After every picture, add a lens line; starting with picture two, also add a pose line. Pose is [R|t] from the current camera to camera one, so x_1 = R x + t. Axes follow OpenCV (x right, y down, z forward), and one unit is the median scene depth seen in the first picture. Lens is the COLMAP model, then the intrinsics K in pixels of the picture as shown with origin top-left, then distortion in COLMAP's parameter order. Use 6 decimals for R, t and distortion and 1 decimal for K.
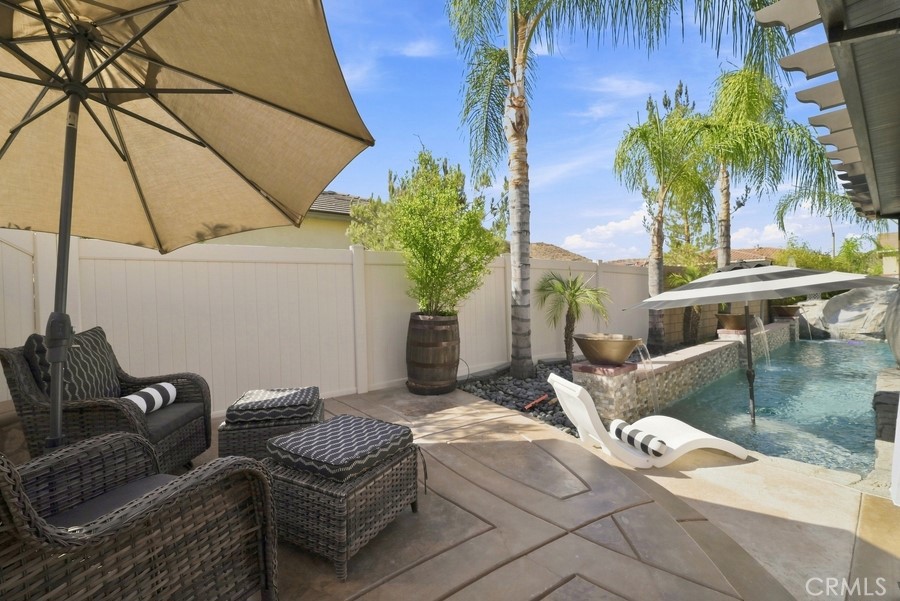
lens RADIAL K [[373.9, 0, 453.4], [0, 373.9, 302.4], [0, 0, 1]] dist [-0.000272, -0.003412]
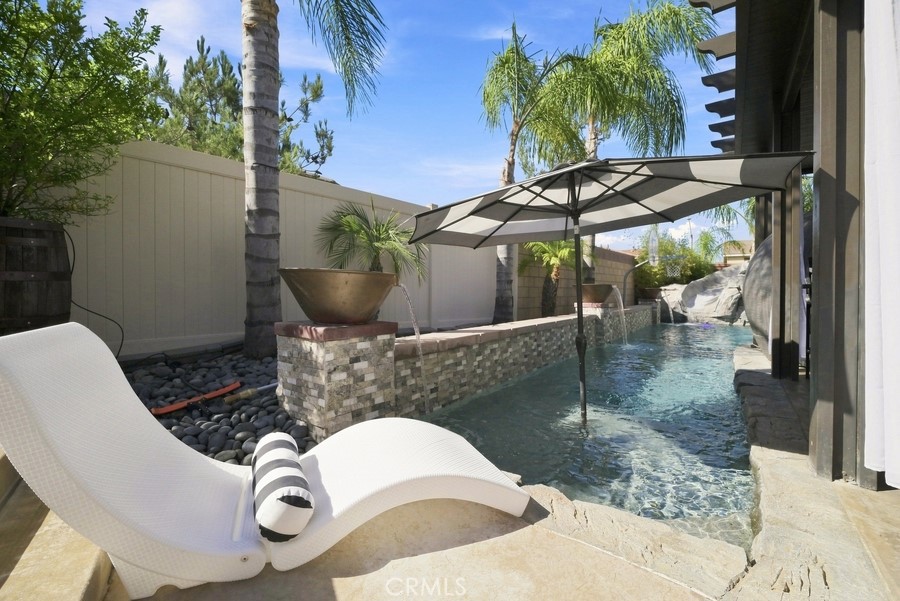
lens RADIAL K [[373.9, 0, 441.9], [0, 373.9, 299.8], [0, 0, 1]] dist [-0.000272, -0.003412]
pose [[0.977722, 0.025001, 0.208410, 0.271326], [-0.028283, 0.999518, 0.012778, 0.074747], [-0.207990, -0.018388, 0.977958, 0.271155]]
